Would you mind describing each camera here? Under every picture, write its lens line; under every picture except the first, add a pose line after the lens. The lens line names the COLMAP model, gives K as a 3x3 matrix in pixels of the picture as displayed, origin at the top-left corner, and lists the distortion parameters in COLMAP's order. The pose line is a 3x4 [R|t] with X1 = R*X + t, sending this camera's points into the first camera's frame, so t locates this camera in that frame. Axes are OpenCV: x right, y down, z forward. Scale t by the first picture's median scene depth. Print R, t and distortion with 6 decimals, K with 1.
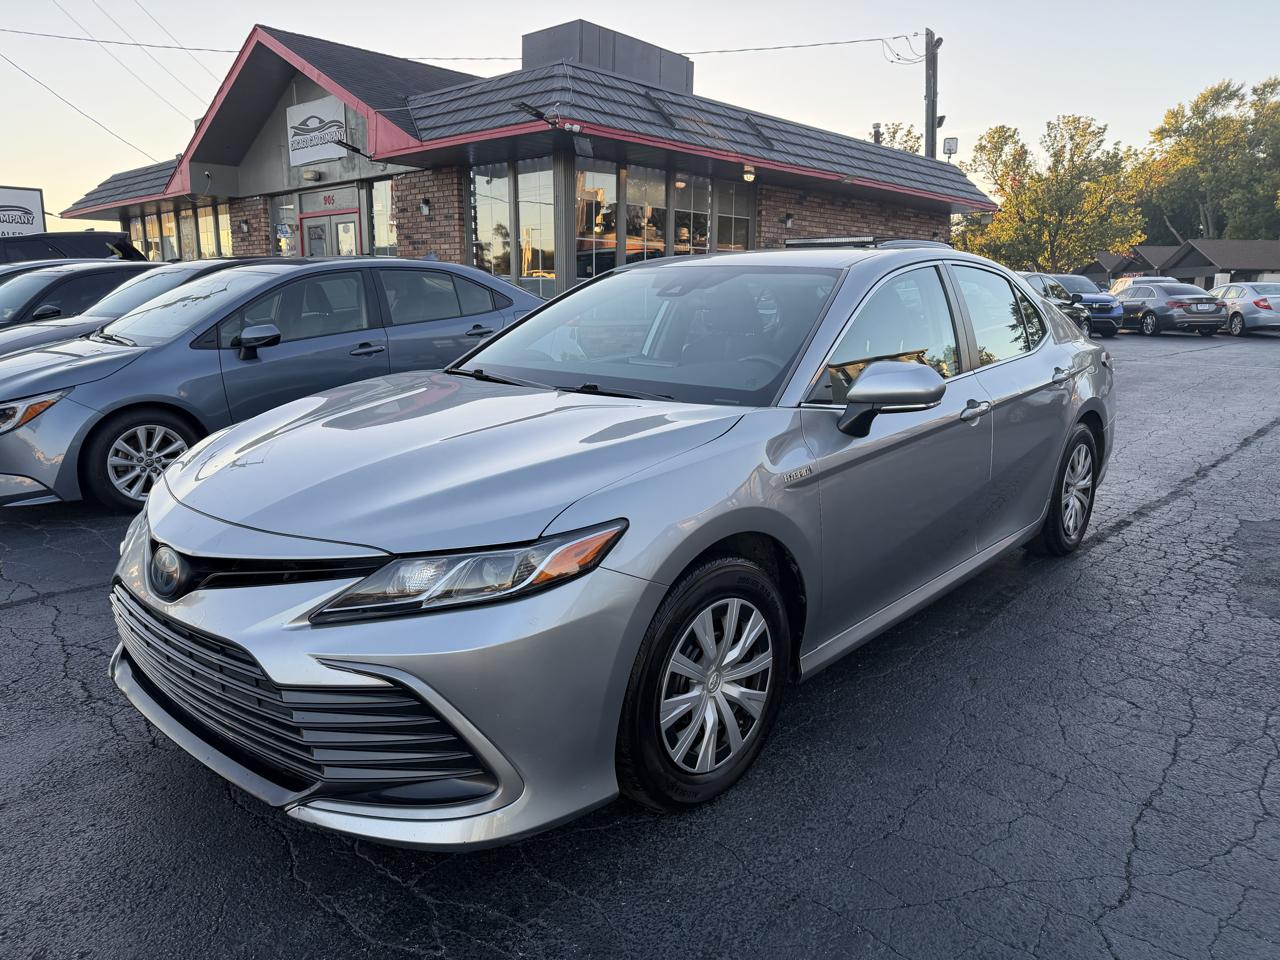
lens RADIAL K [[933.2, 0, 640.0], [0, 933.2, 480.0], [0, 0, 1]] dist [-0.001854, -0.002565]
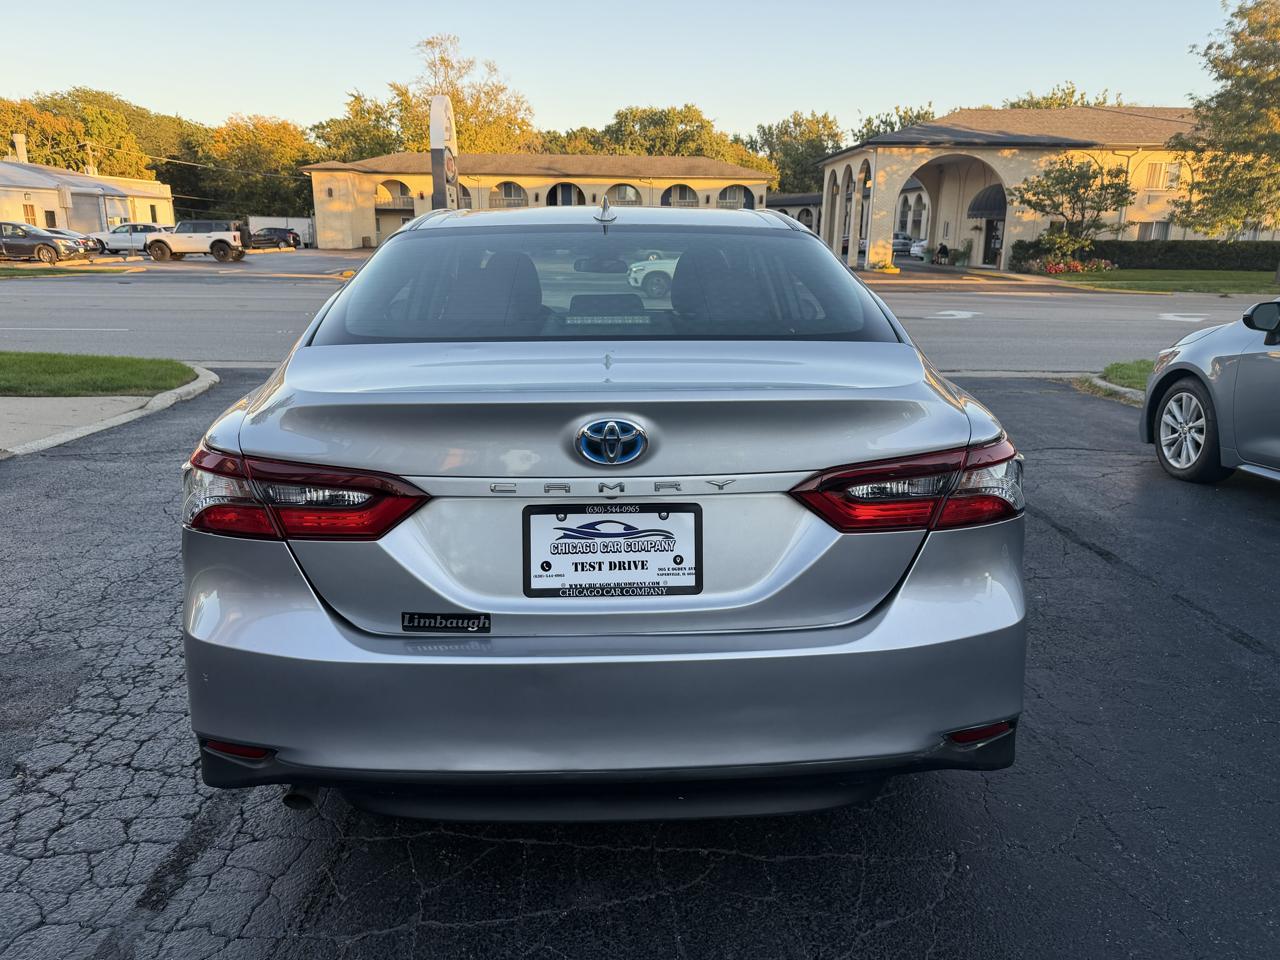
lens RADIAL K [[931.4, 0, 641.0], [0, 931.4, 478.2], [0, 0, 1]] dist [0.000958, -0.006553]
pose [[-0.742239, 0.164078, -0.649738, 0.488316], [-0.137800, 0.911473, 0.387592, -0.229389], [0.655814, 0.377220, -0.653921, 1.083574]]
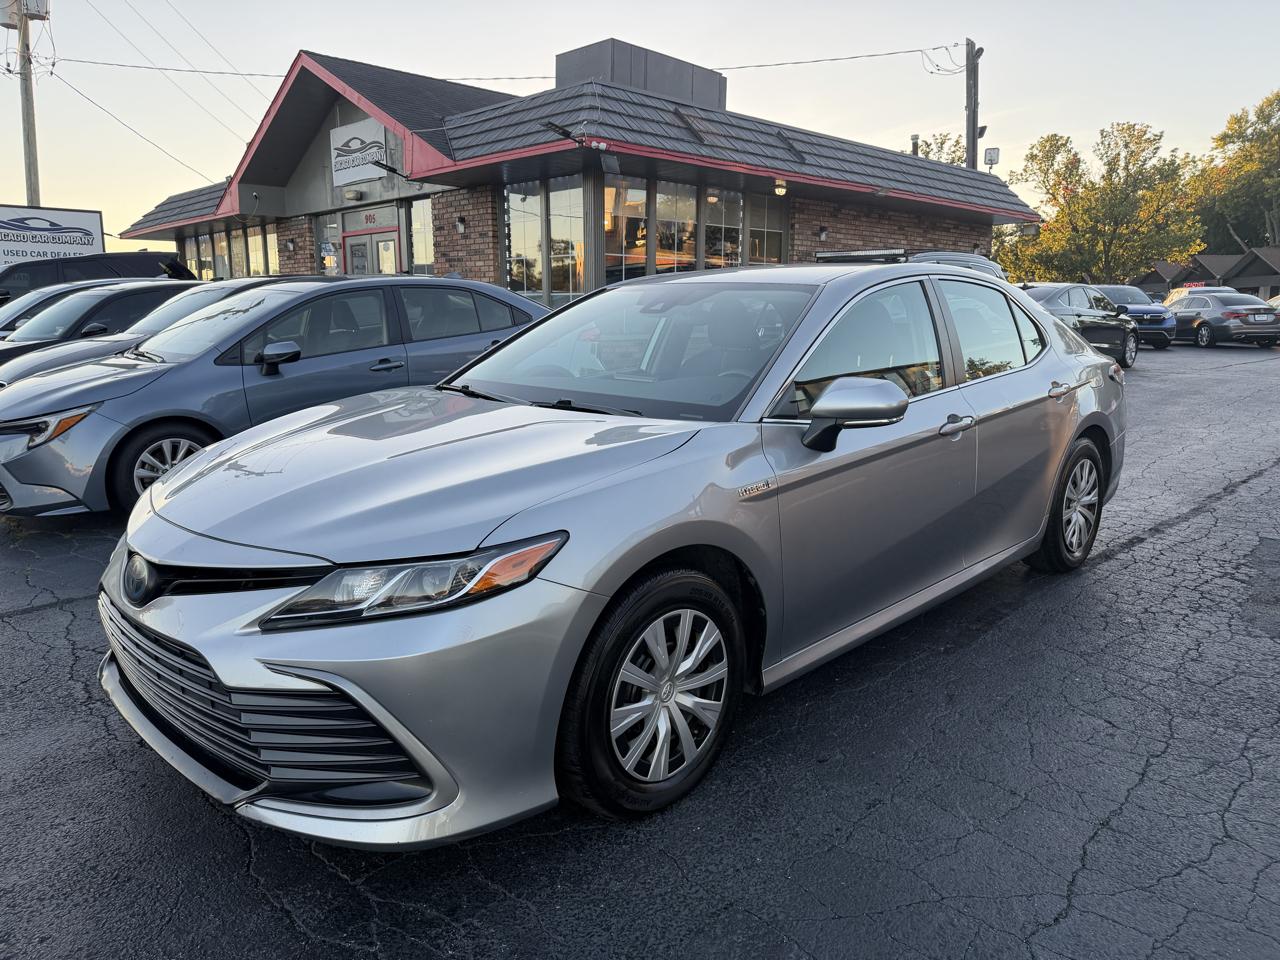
lens RADIAL K [[934.4, 0, 638.4], [0, 934.4, 481.2], [0, 0, 1]] dist [-0.001352, -0.004096]
pose [[0.998412, 0.003724, -0.056210, 0.041496], [-0.004451, 0.999908, -0.012814, -0.000304], [0.056157, 0.013044, 0.998337, -0.008359]]
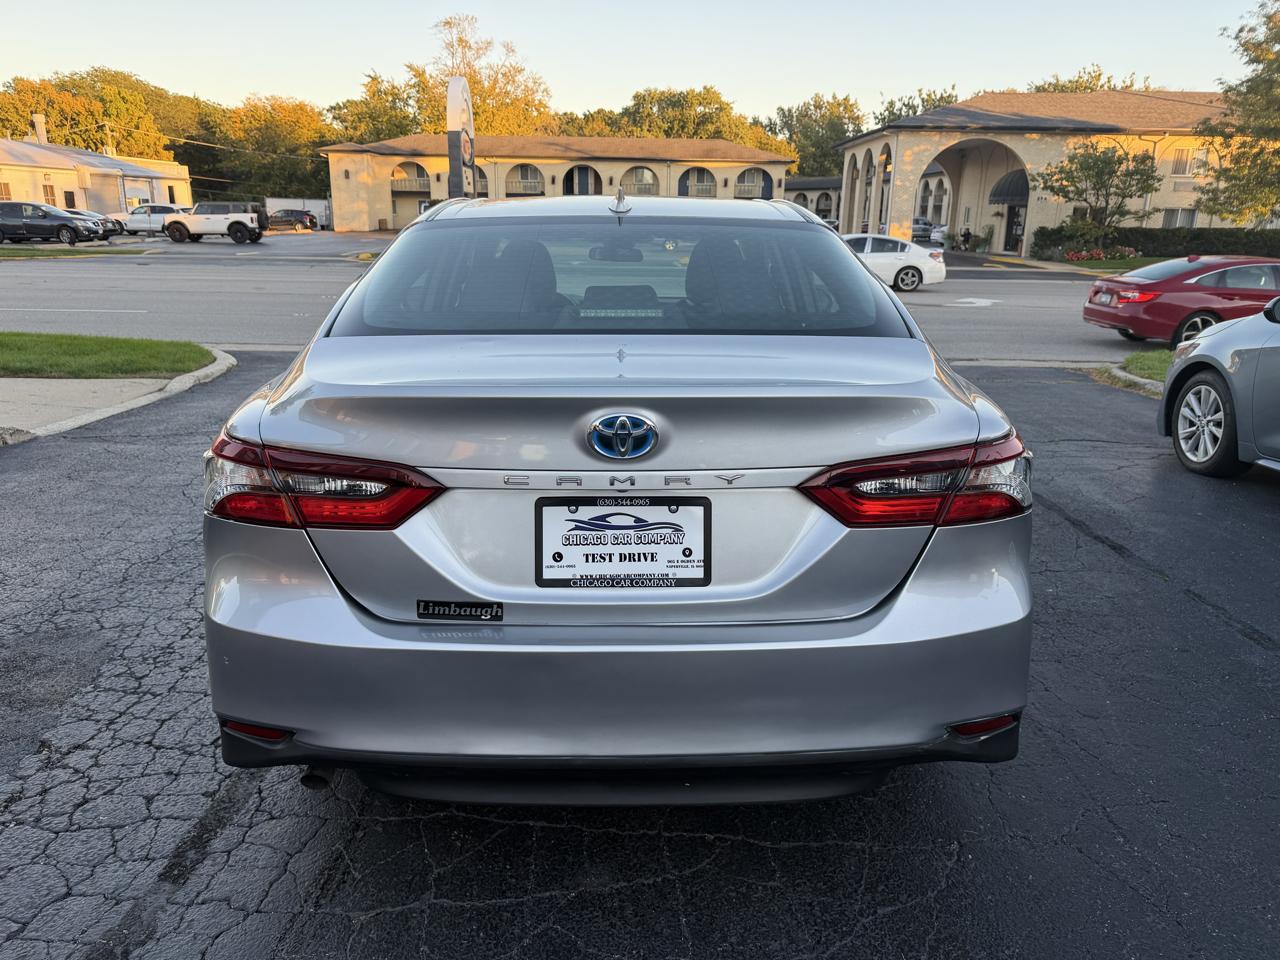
lens RADIAL K [[934.4, 0, 638.4], [0, 934.4, 481.2], [0, 0, 1]] dist [-0.001352, -0.004096]
pose [[-0.755624, 0.168170, -0.633050, 0.490438], [-0.140314, 0.902485, 0.407227, -0.233386], [0.639801, 0.396536, -0.658342, 1.086607]]
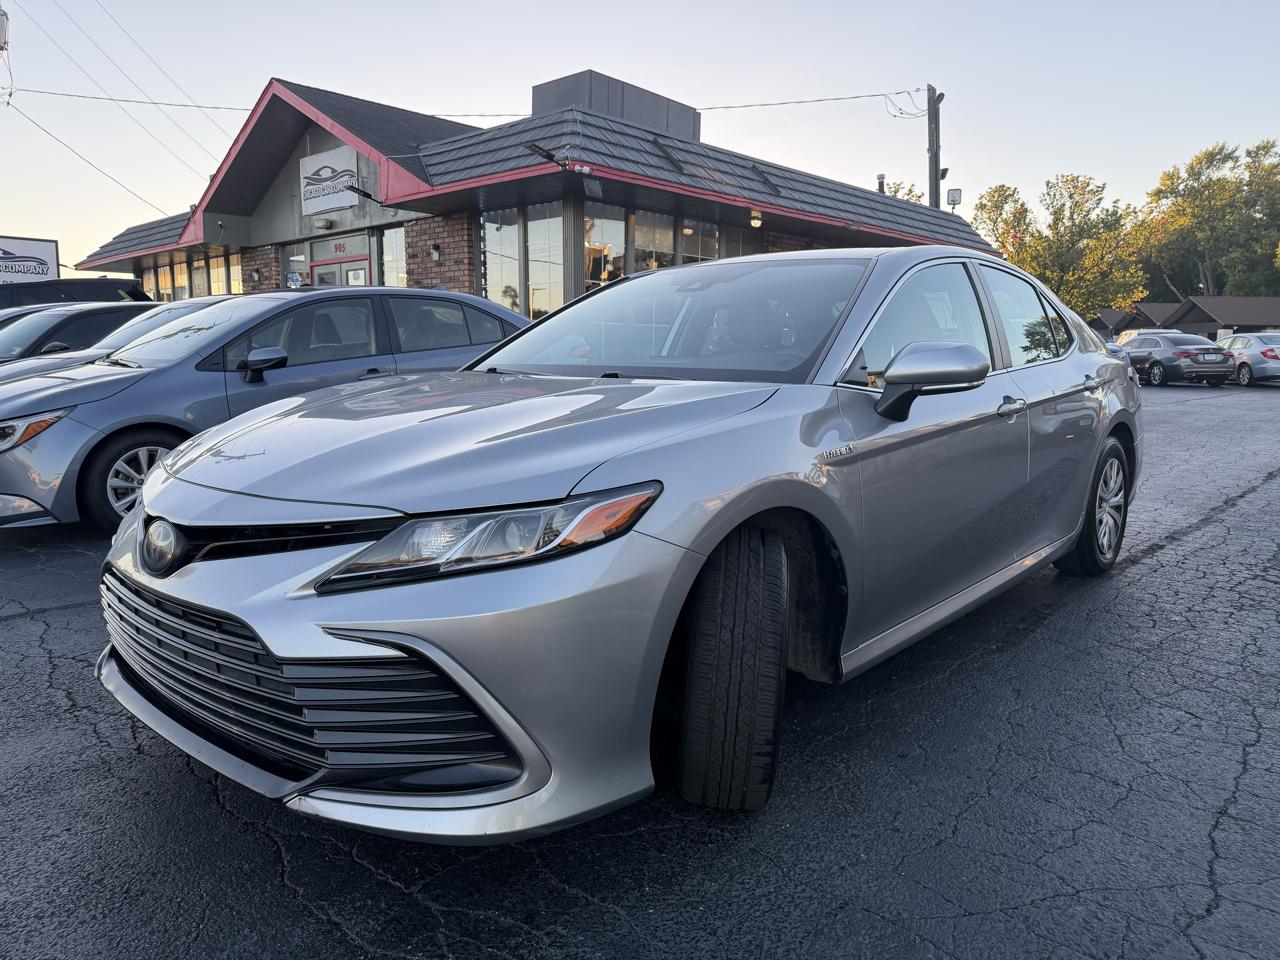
lens RADIAL K [[932.6, 0, 637.1], [0, 932.6, 475.9], [0, 0, 1]] dist [-0.000325, -0.005346]
pose [[0.999971, -0.000298, -0.007578, -0.008038], [-0.000224, 0.997631, -0.068789, 0.032727], [0.007581, 0.068789, 0.997602, 0.026047]]
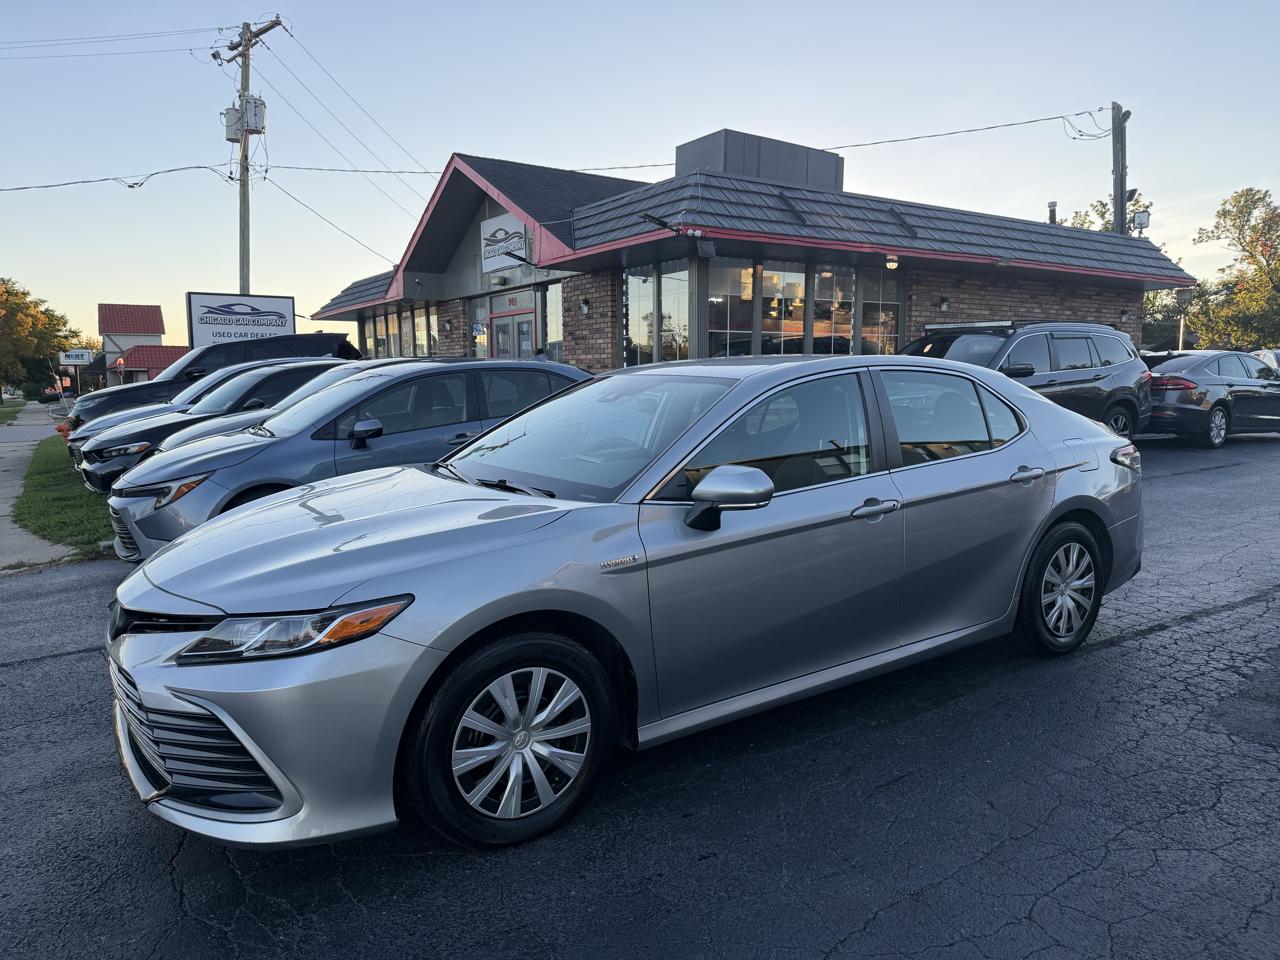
lens RADIAL K [[929.0, 0, 635.1], [0, 929.0, 480.0], [0, 0, 1]] dist [0.011704, -0.021121]
pose [[0.967639, 0.014219, -0.251939, 0.196844], [-0.034961, 0.996337, -0.078046, -0.008420], [0.249907, 0.084328, 0.964591, -0.044794]]
